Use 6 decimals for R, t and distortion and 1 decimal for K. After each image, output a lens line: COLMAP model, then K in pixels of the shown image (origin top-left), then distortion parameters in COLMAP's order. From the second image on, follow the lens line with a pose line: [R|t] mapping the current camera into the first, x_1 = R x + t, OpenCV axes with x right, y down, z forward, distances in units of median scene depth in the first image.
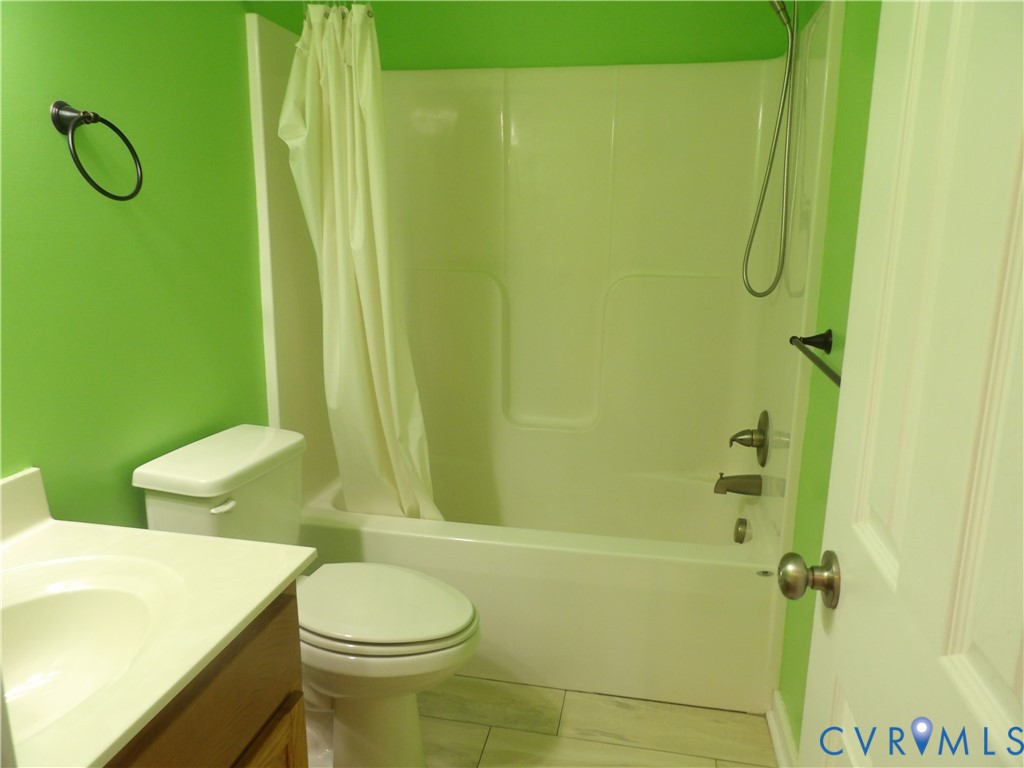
lens RADIAL K [[731.7, 0, 510.9], [0, 731.7, 380.5], [0, 0, 1]] dist [-0.041112, 0.051978]
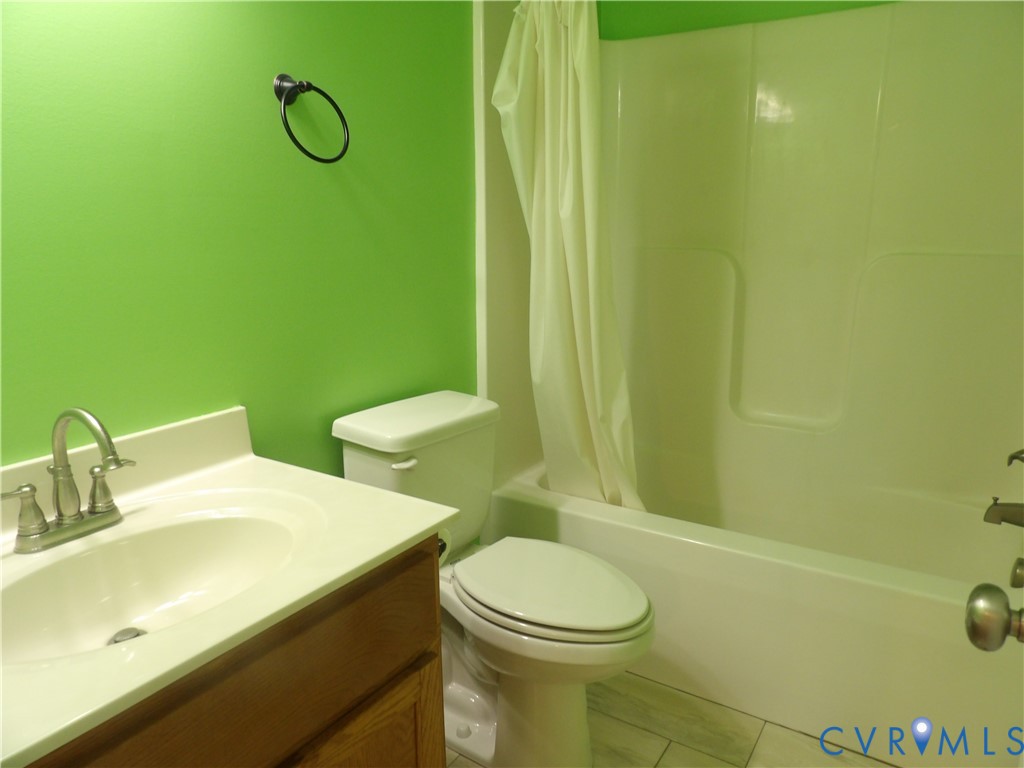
lens RADIAL K [[731.7, 0, 511.9], [0, 731.7, 381.0], [0, 0, 1]] dist [-0.041112, 0.051978]
pose [[0.930935, 0.066354, -0.359106, 0.089477], [-0.065417, 0.997749, 0.014773, 0.027338], [0.359278, 0.009739, 0.933180, 0.079277]]
